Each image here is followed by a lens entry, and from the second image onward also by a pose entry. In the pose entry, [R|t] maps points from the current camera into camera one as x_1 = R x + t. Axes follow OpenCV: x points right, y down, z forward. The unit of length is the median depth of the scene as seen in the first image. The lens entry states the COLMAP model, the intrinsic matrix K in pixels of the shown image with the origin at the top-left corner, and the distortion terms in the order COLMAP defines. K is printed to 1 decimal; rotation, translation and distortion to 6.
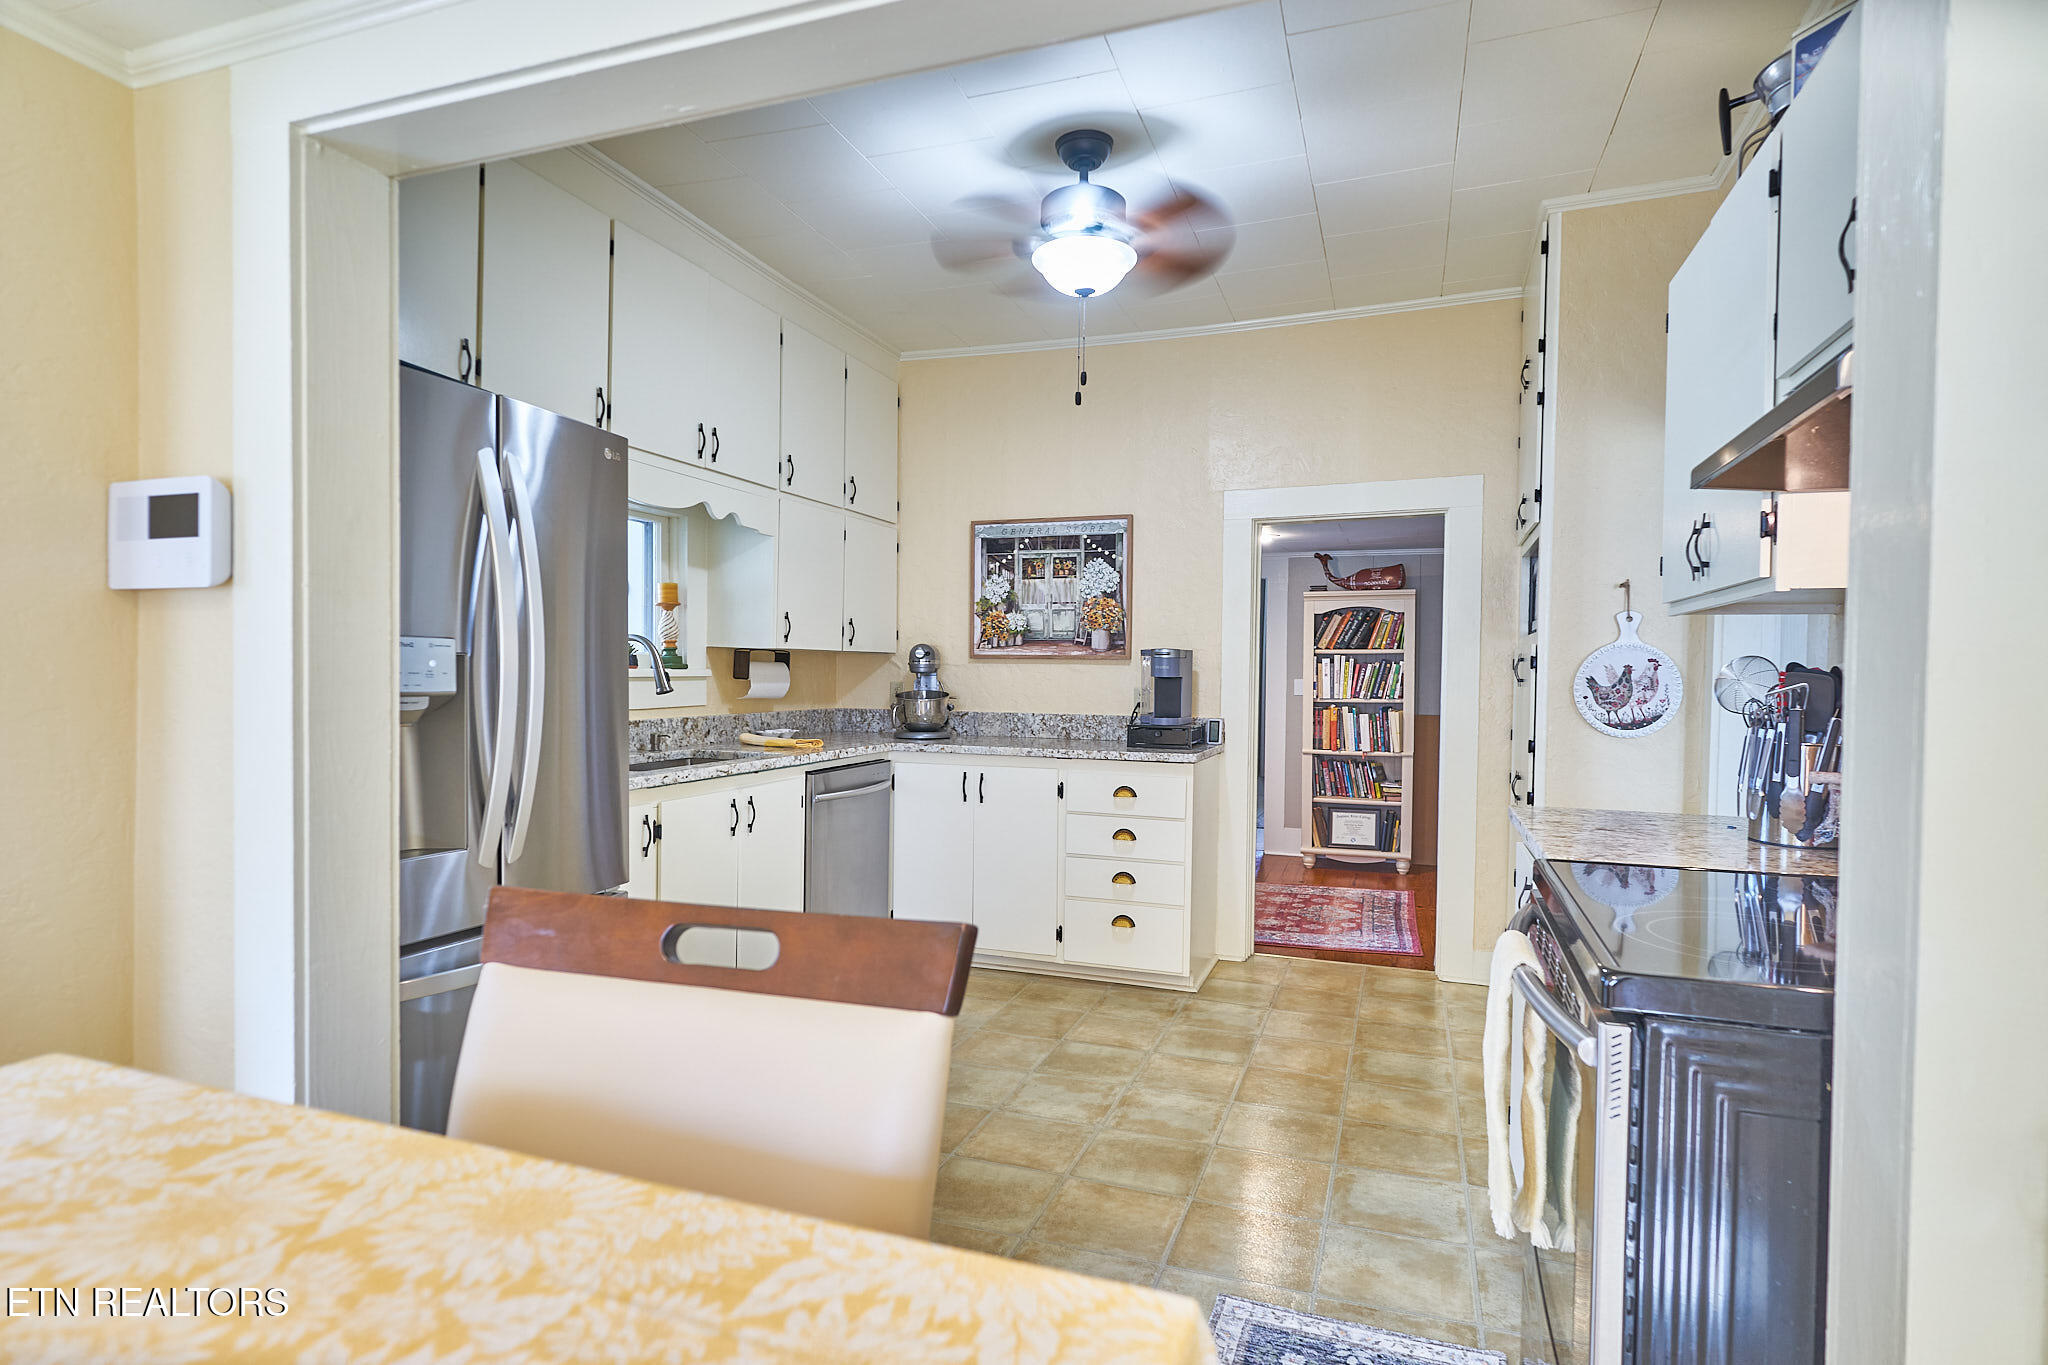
lens RADIAL K [[1073.0, 0, 1022.7], [0, 1073.0, 681.6], [0, 0, 1]] dist [-0.001142, -0.001440]
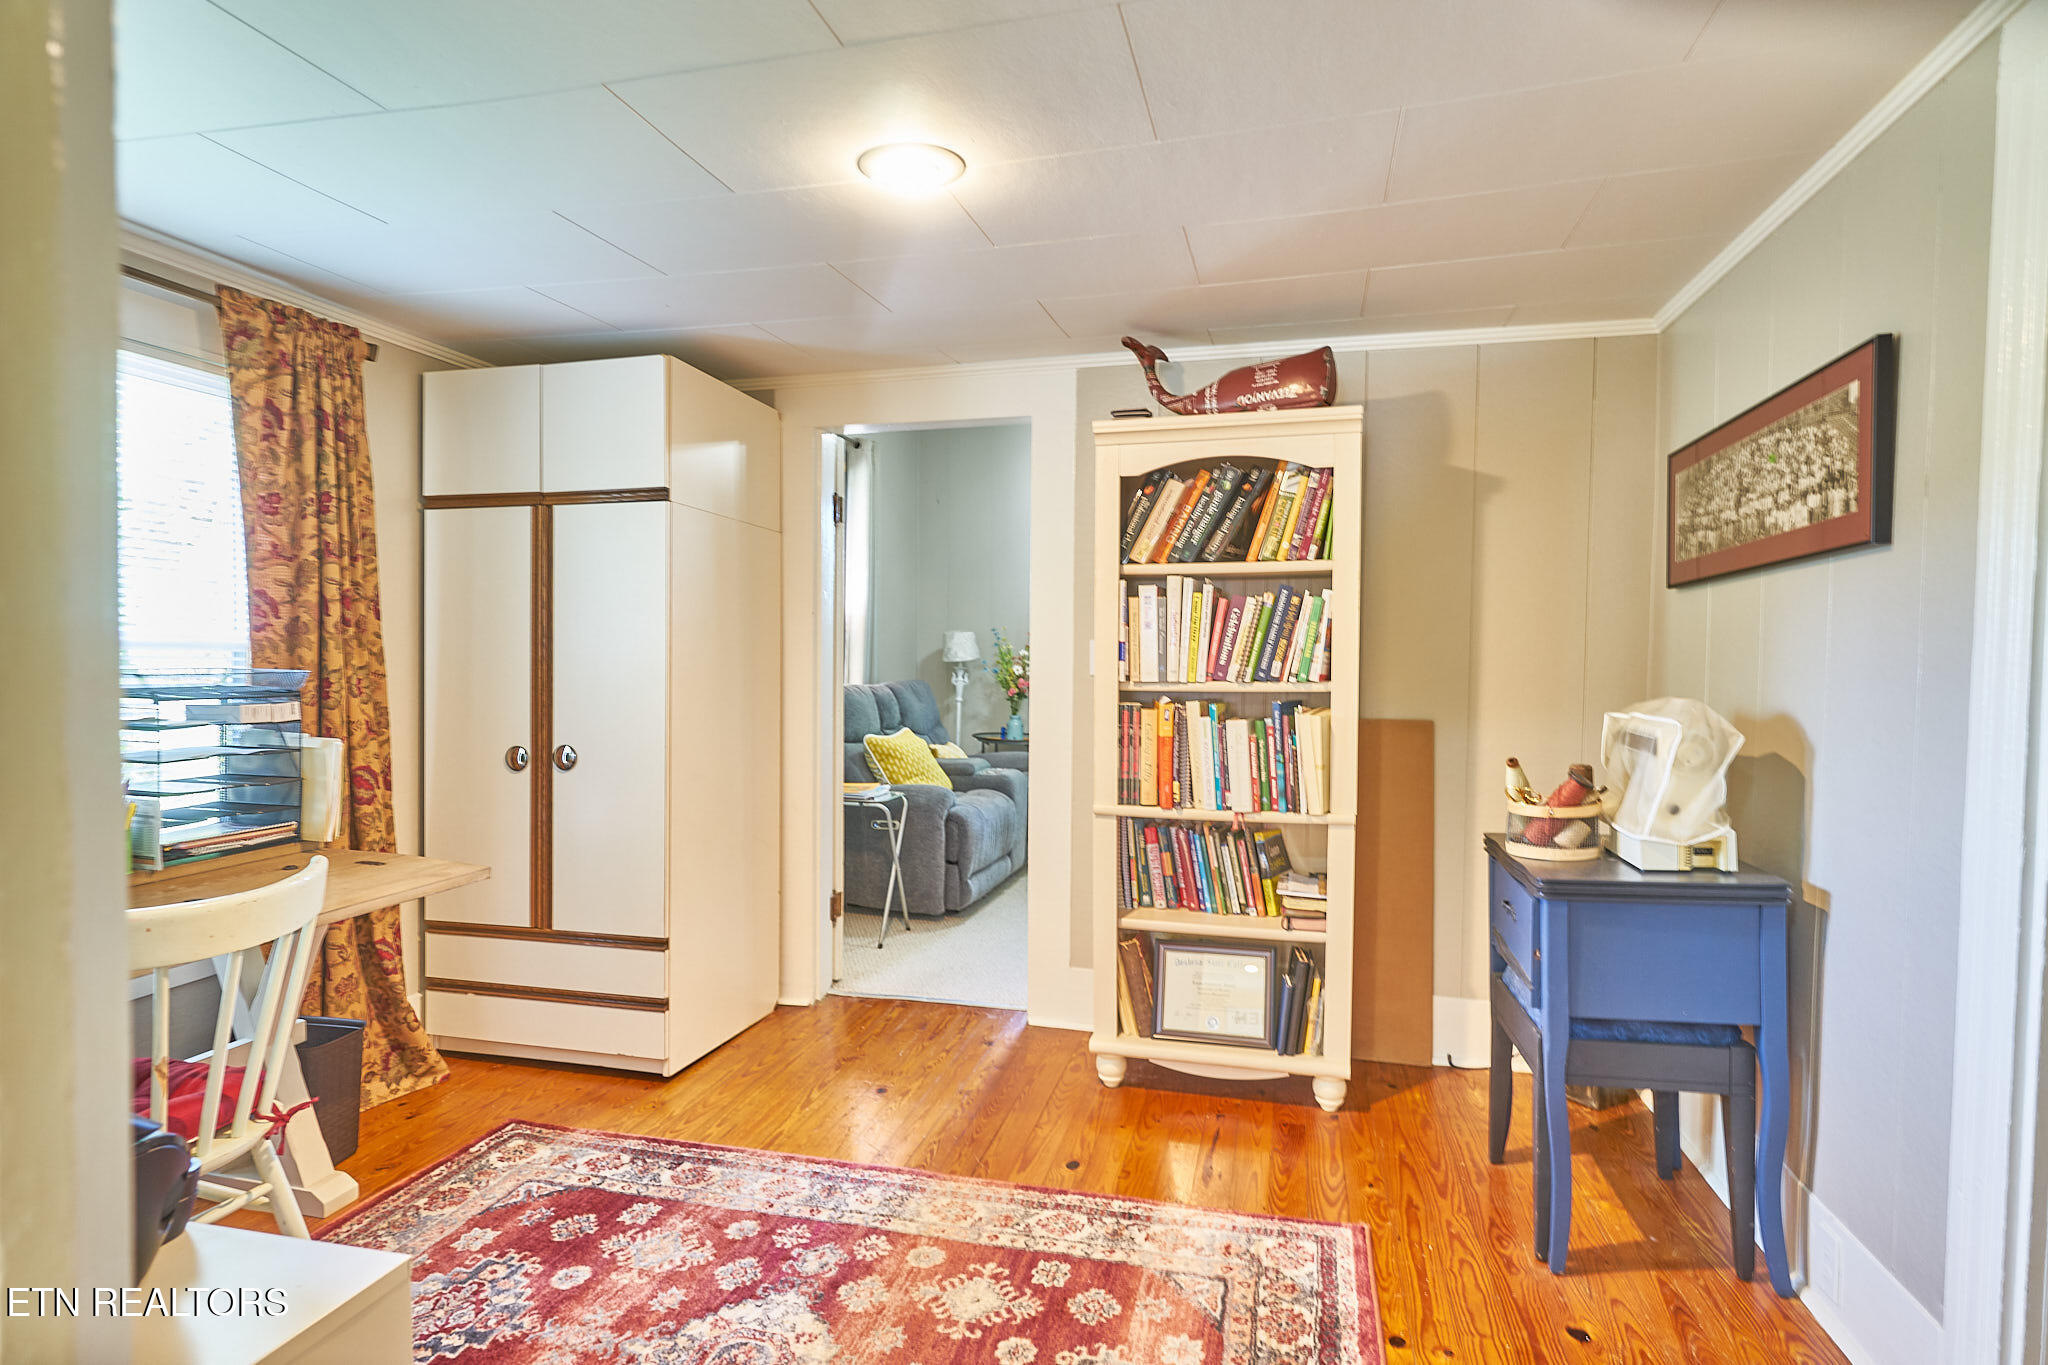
lens RADIAL K [[1073.0, 0, 1027.4], [0, 1073.0, 678.6], [0, 0, 1]] dist [-0.001142, -0.001440]
pose [[0.995124, -0.003850, 0.098554, 0.196832], [0.002492, 0.999900, 0.013899, 0.008663], [-0.098597, -0.013586, 0.995035, 0.597180]]
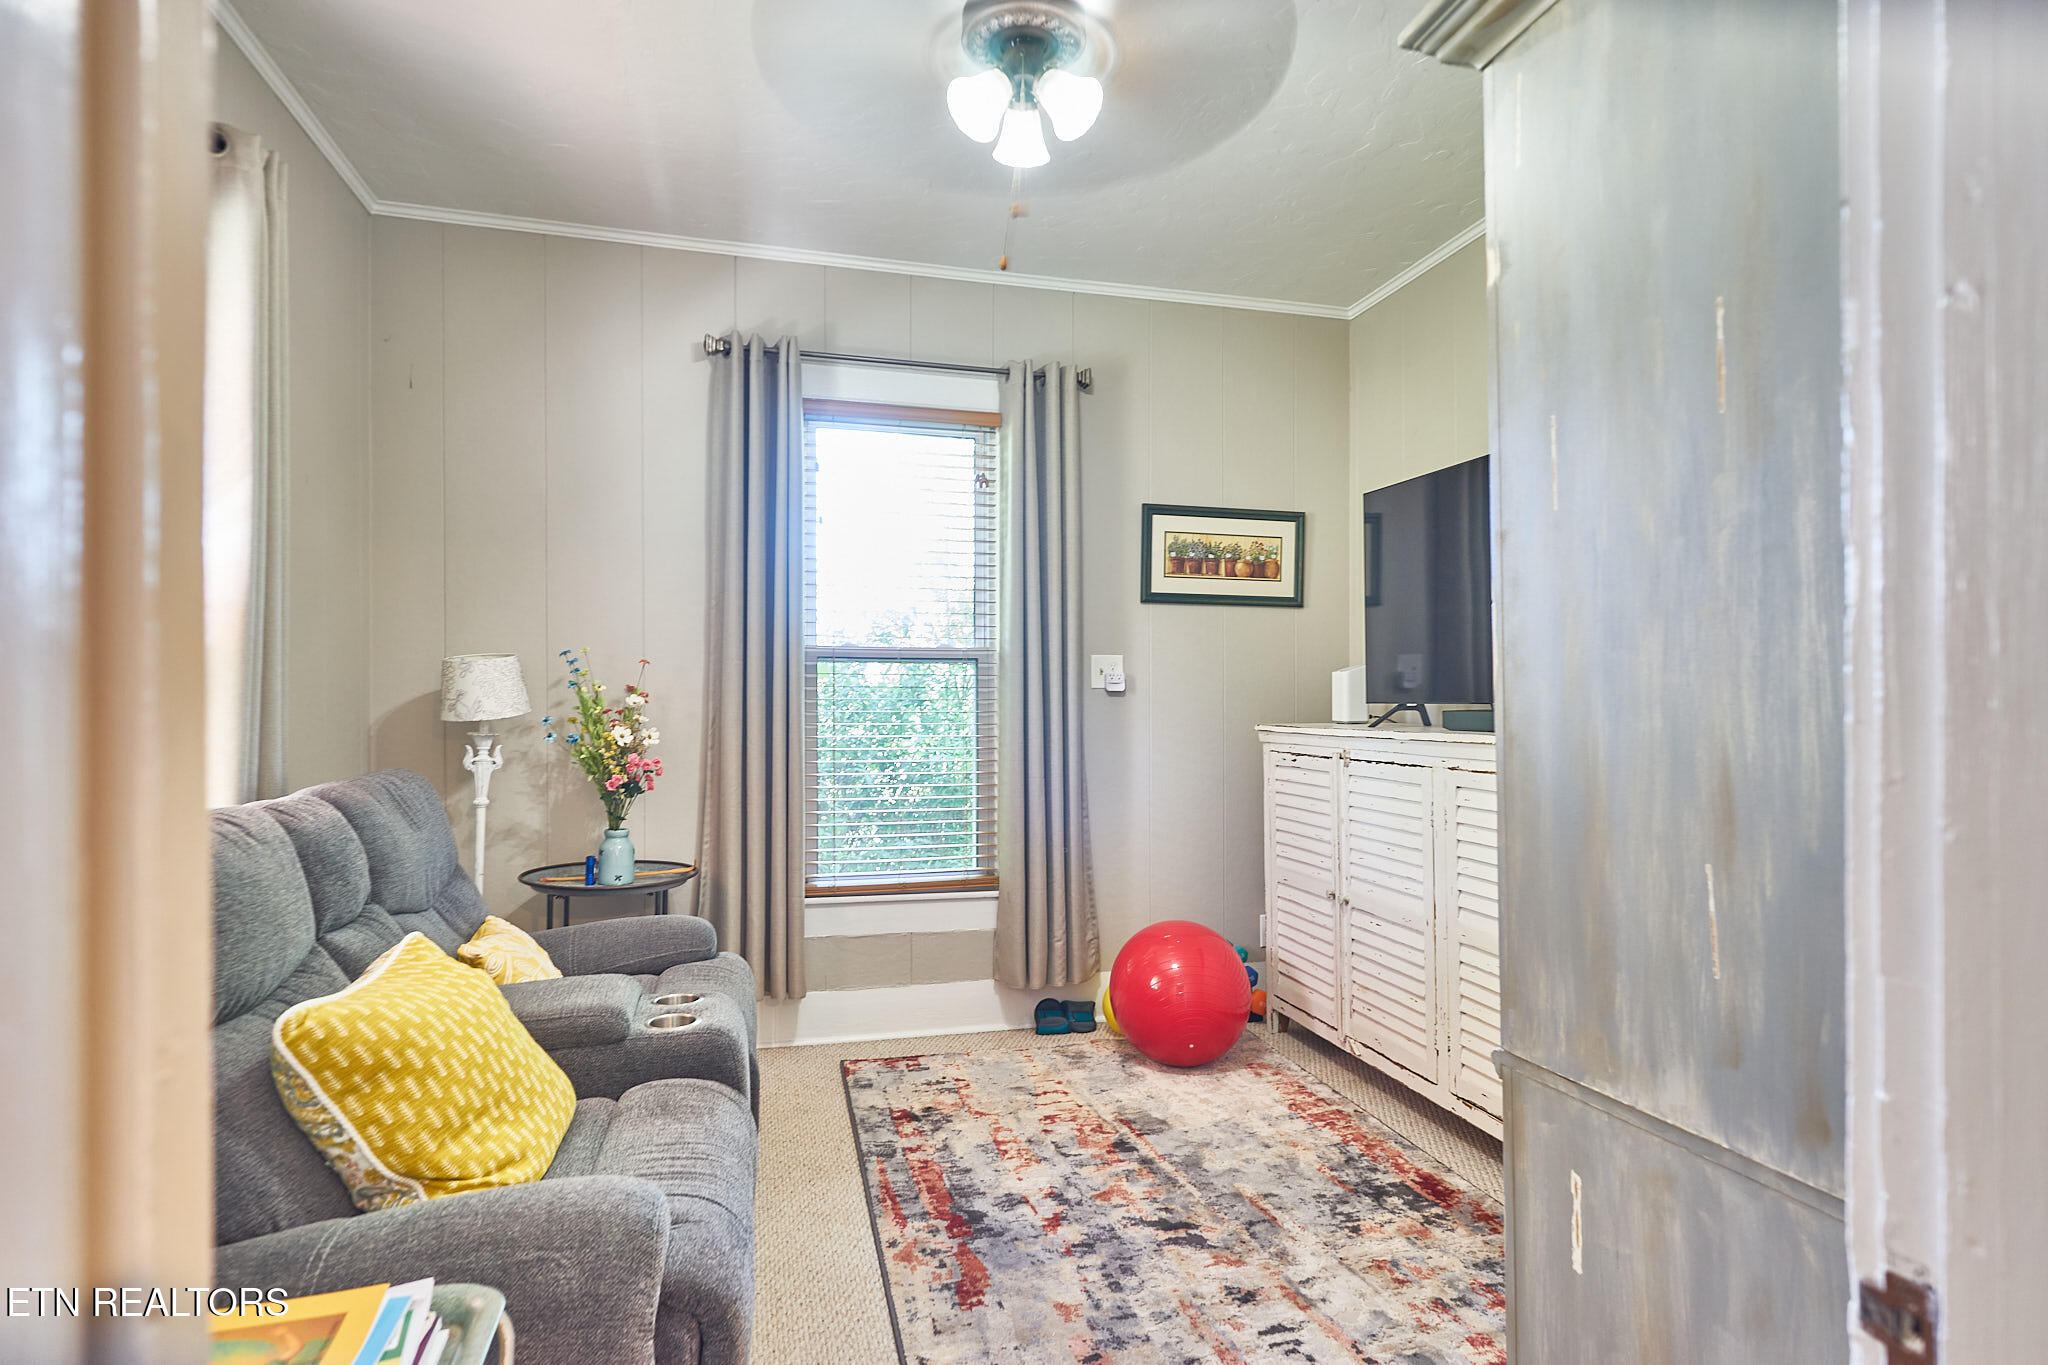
lens RADIAL K [[1073.0, 0, 1025.3], [0, 1073.0, 694.9], [0, 0, 1]] dist [-0.001142, -0.001440]
pose [[0.819829, -0.007011, 0.572566, 0.181206], [0.012080, 0.999914, -0.005053, 0.005419], [-0.572481, 0.011059, 0.819843, 0.800598]]
